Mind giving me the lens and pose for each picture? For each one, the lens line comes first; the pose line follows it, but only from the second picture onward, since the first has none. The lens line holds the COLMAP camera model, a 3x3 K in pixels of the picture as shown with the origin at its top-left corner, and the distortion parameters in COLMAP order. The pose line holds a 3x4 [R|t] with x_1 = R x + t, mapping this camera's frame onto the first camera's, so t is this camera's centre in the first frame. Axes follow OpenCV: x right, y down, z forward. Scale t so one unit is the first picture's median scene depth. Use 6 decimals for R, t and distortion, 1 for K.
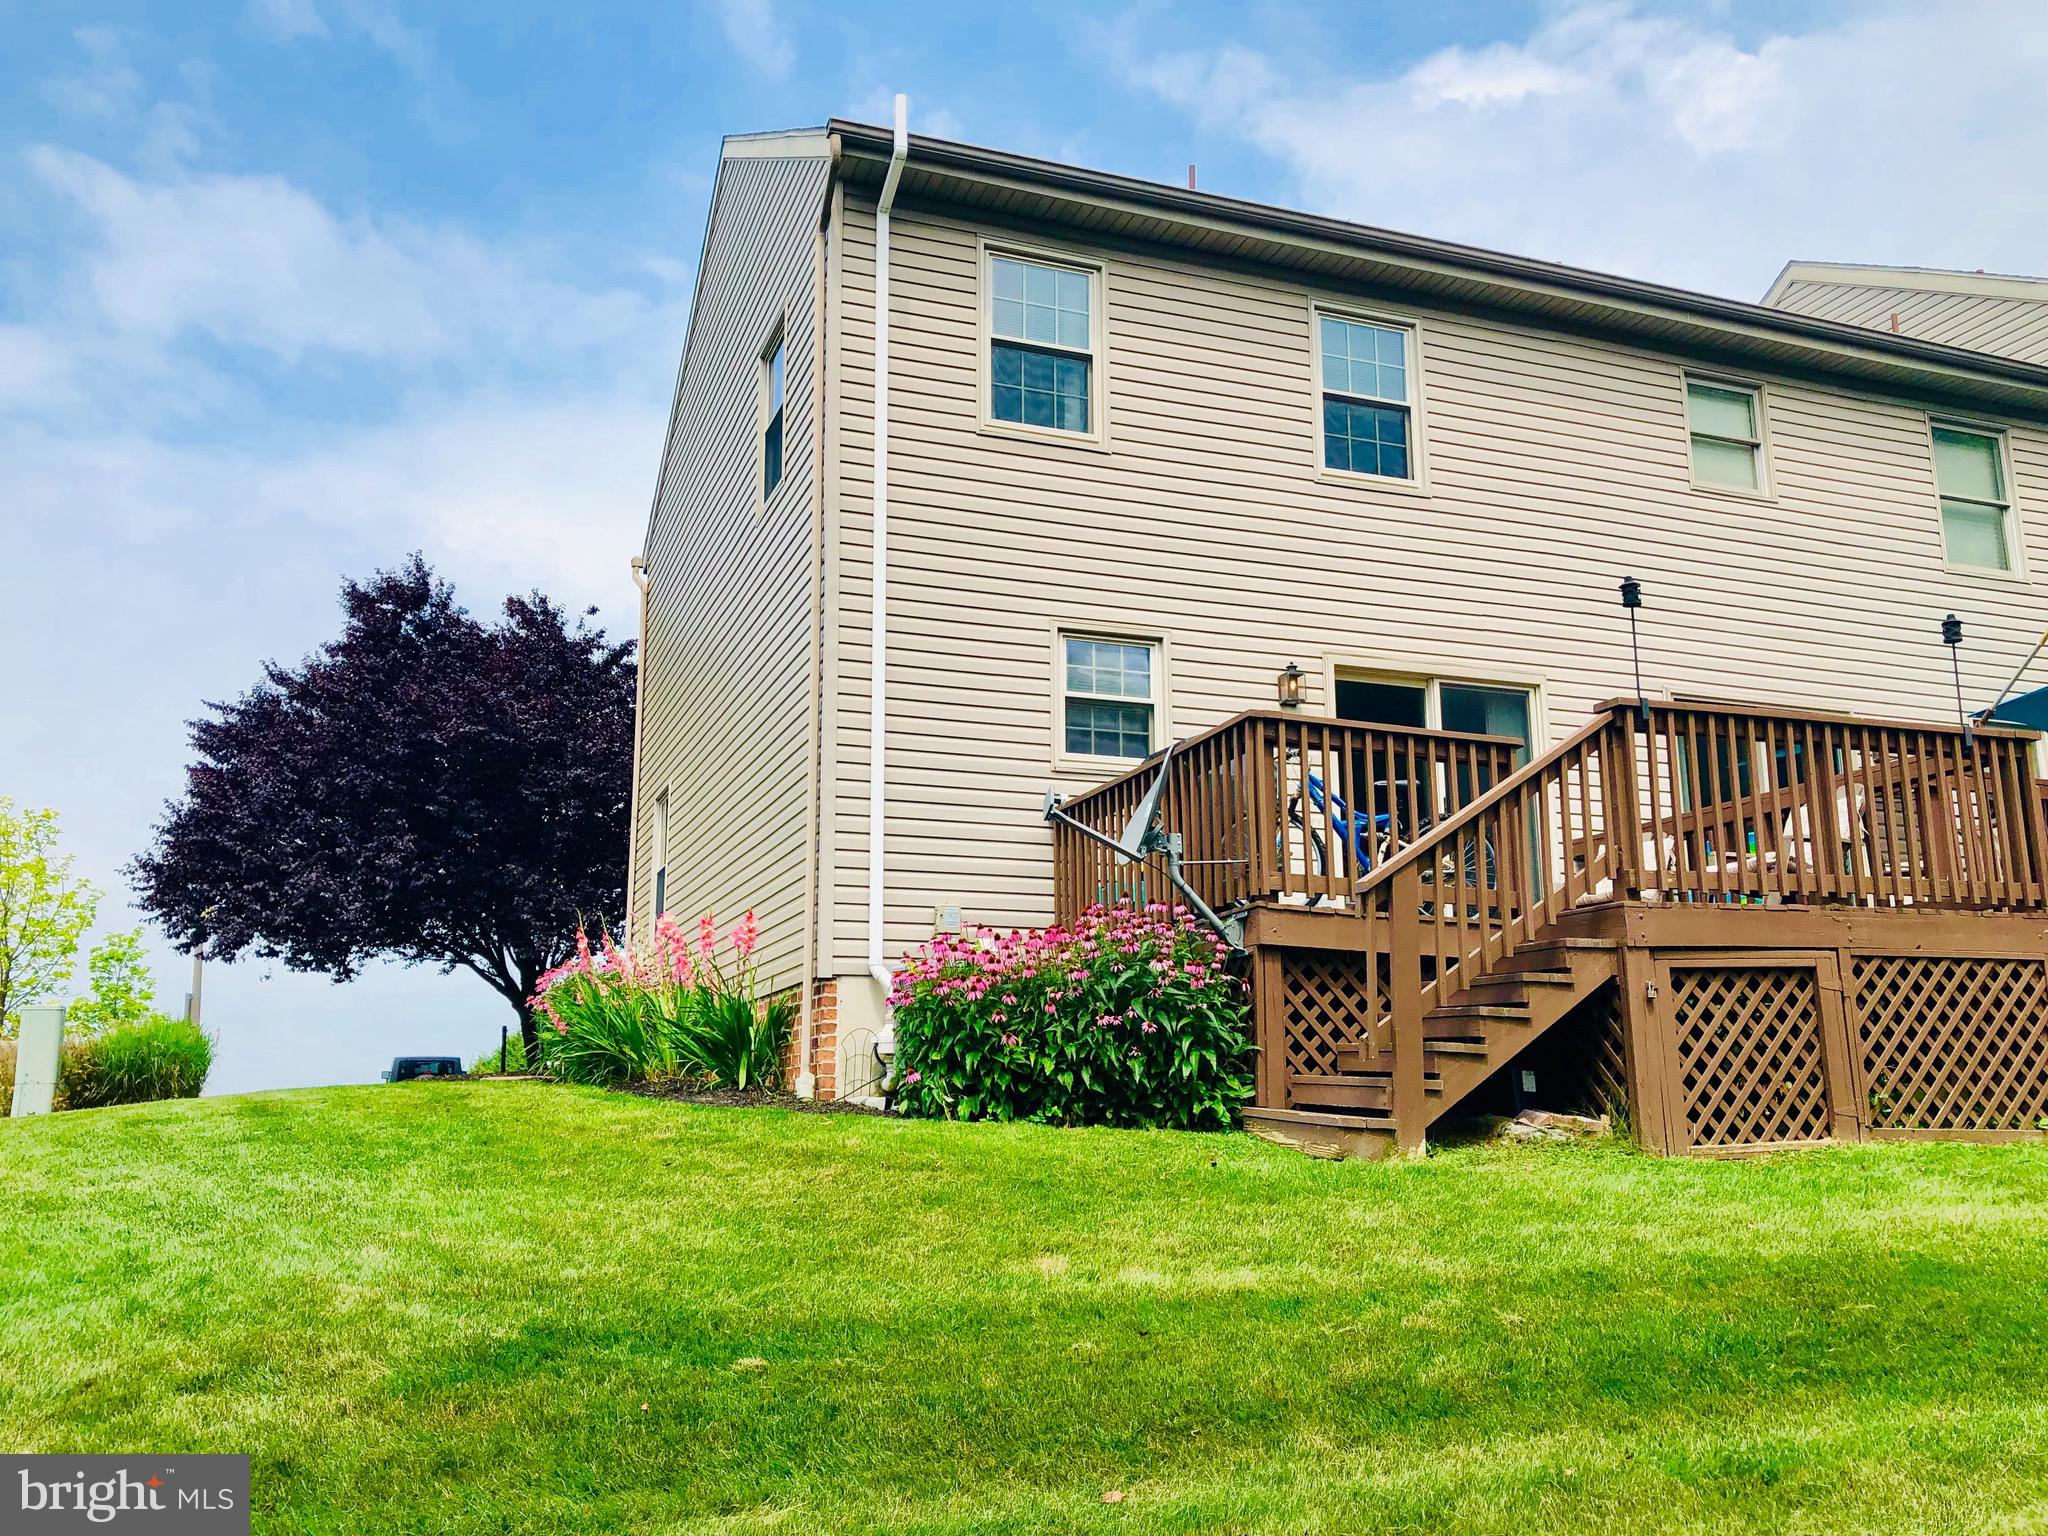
lens RADIAL K [[1676.6, 0, 1024.0], [0, 1676.6, 768.0], [0, 0, 1]] dist [0.006172, -0.003987]
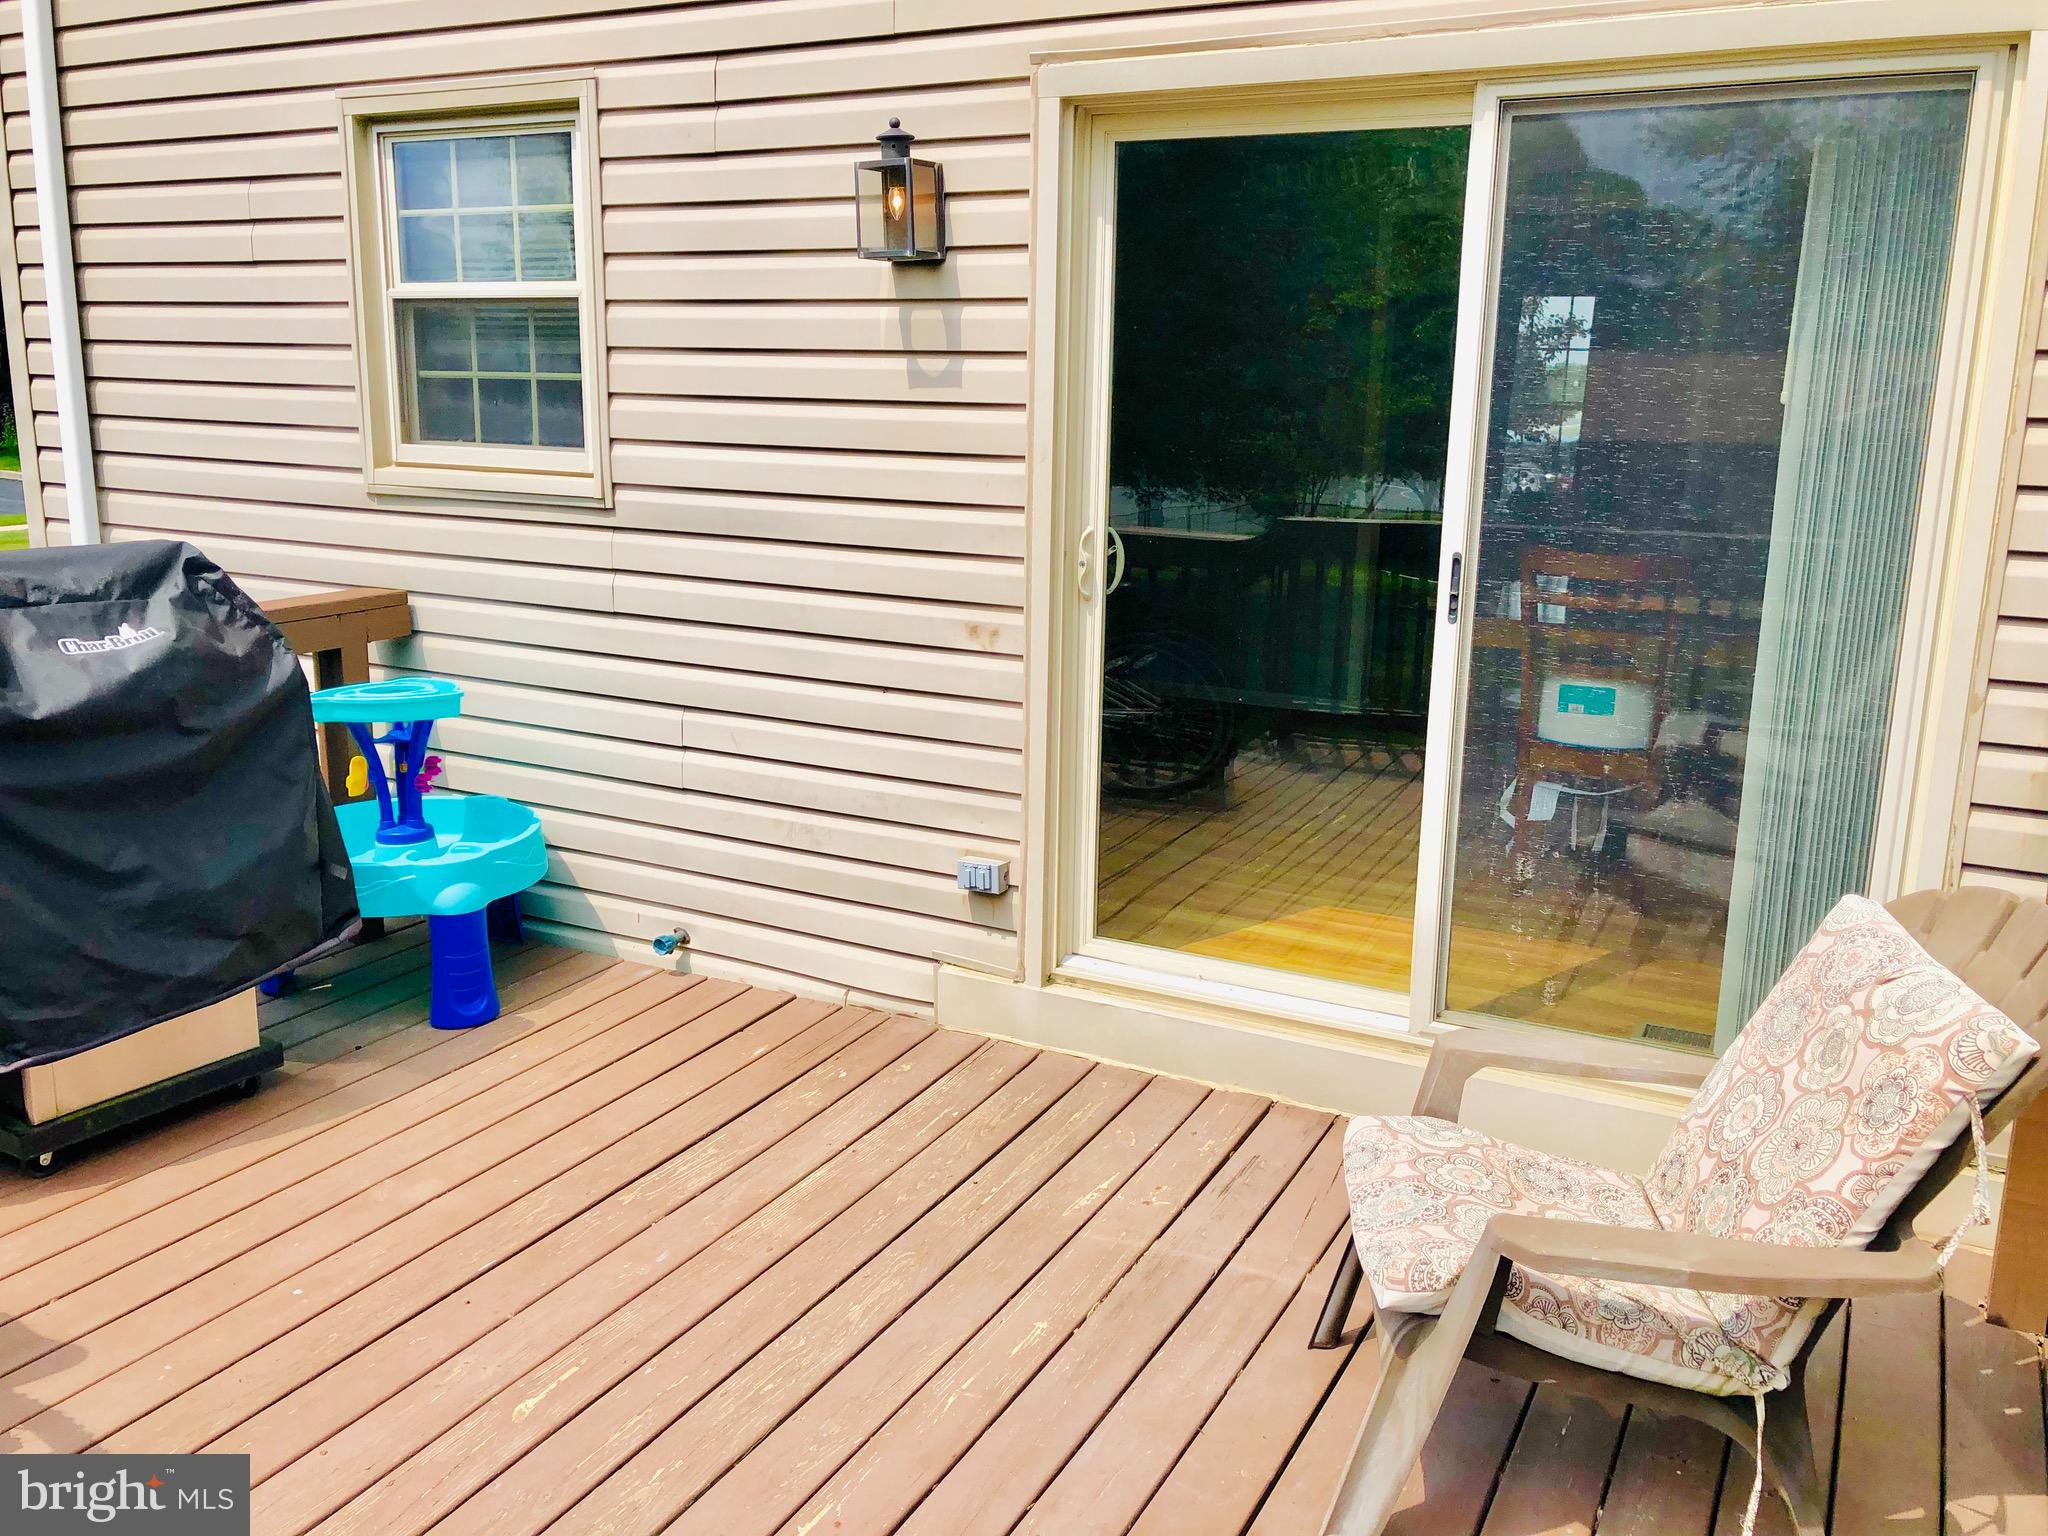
lens RADIAL K [[1676.6, 0, 1024.0], [0, 1676.6, 768.0], [0, 0, 1]] dist [0.006172, -0.003987]
pose [[0.659578, 0.191076, -0.726943, 0.427131], [0.136365, 0.920678, 0.365727, -0.063836], [0.739162, -0.340356, 0.581203, 0.808585]]
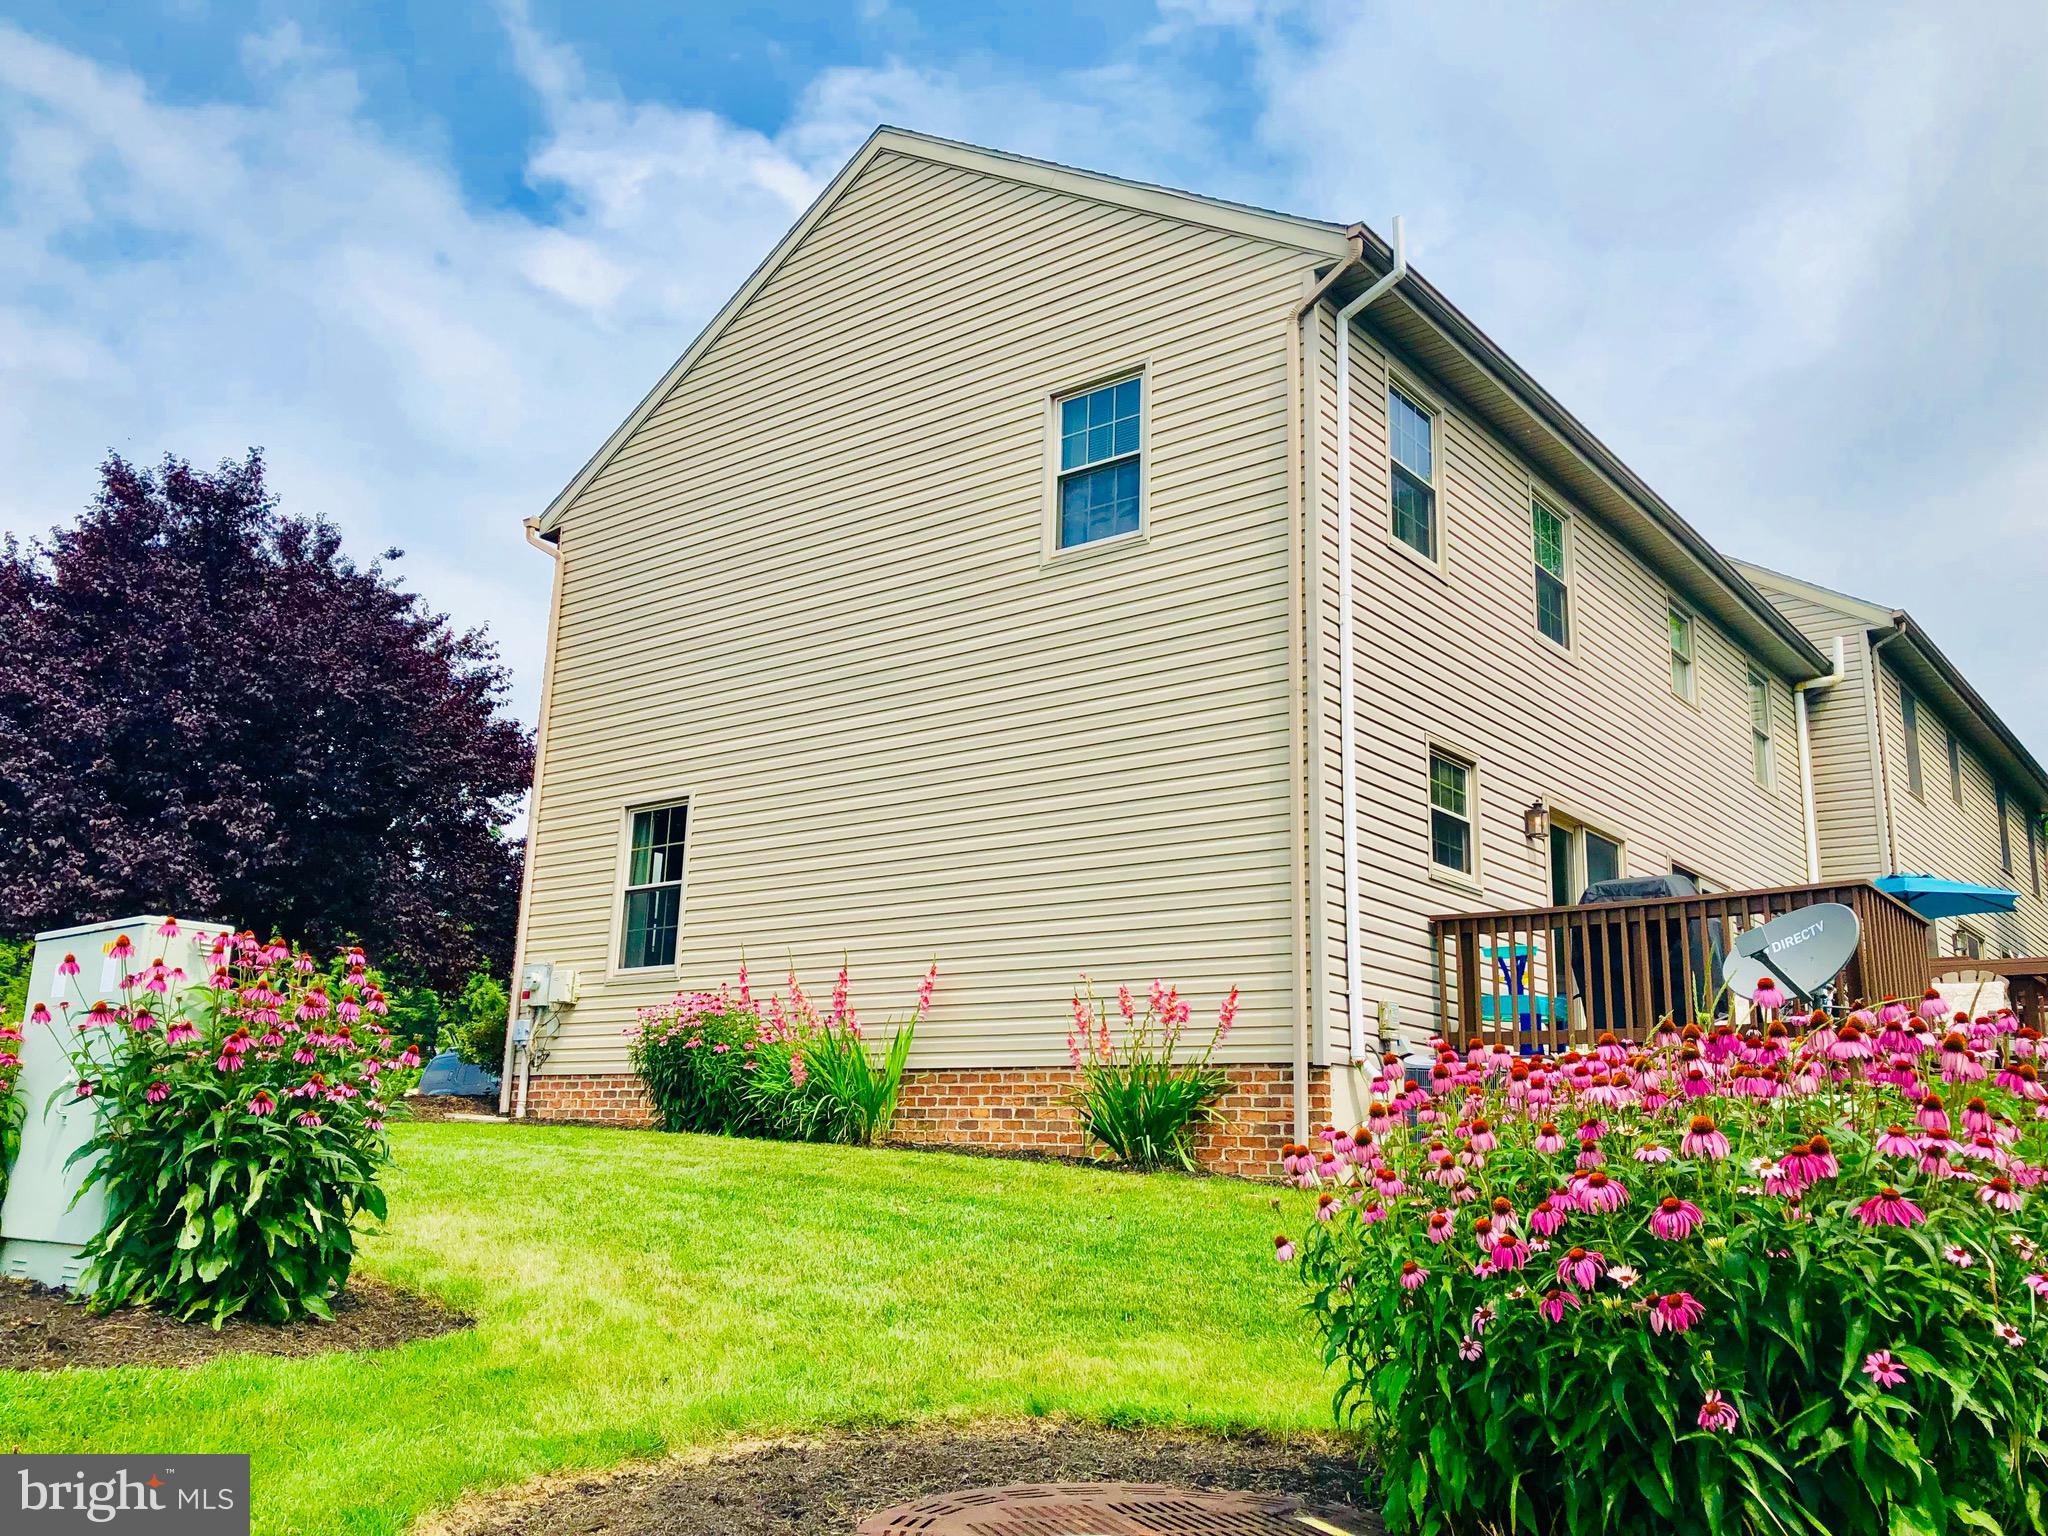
lens RADIAL K [[1676.6, 0, 1024.0], [0, 1676.6, 768.0], [0, 0, 1]] dist [0.006172, -0.003987]
pose [[0.859420, 0.147531, 0.489522, -0.702639], [-0.140028, 0.988773, -0.052157, 0.023074], [-0.491721, -0.023723, 0.870429, 0.187945]]
